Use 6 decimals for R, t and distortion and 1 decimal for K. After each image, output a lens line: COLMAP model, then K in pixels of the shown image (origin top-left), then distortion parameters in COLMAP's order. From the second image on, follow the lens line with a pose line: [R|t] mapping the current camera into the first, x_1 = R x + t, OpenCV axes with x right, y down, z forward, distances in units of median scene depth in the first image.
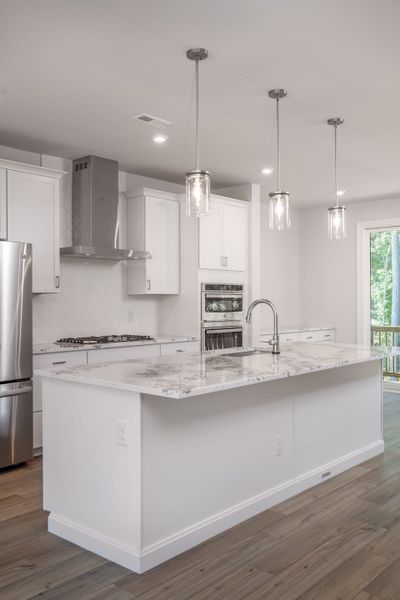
lens RADIAL K [[538.9, 0, 193.7], [0, 538.9, 302.8], [0, 0, 1]] dist [0.003360, 0.004134]
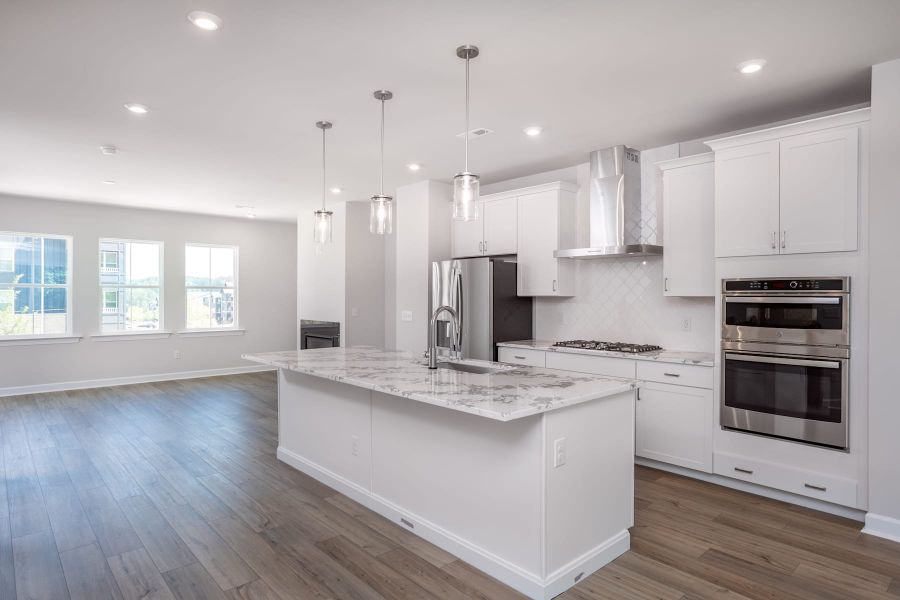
lens RADIAL K [[511.4, 0, 446.7], [0, 511.4, 296.4], [0, 0, 1]] dist [-0.009128, 0.000886]
pose [[-0.086128, 0.008482, -0.996248, 0.767328], [-0.002149, 0.999960, 0.008699, -0.024714], [0.996282, 0.002890, -0.086106, 0.854569]]
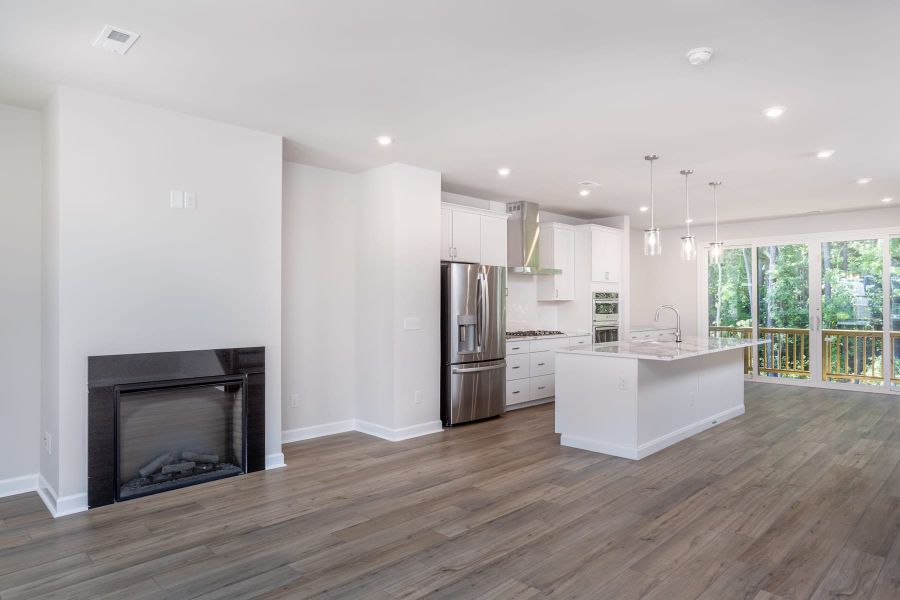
lens RADIAL K [[548.2, 0, 442.6], [0, 548.2, 301.8], [0, 0, 1]] dist [-0.001205, -0.001857]
pose [[0.998936, 0.005421, -0.045799, -0.346451], [-0.005673, 0.999970, -0.005366, -0.004451], [0.045768, 0.005621, 0.998936, -0.440929]]
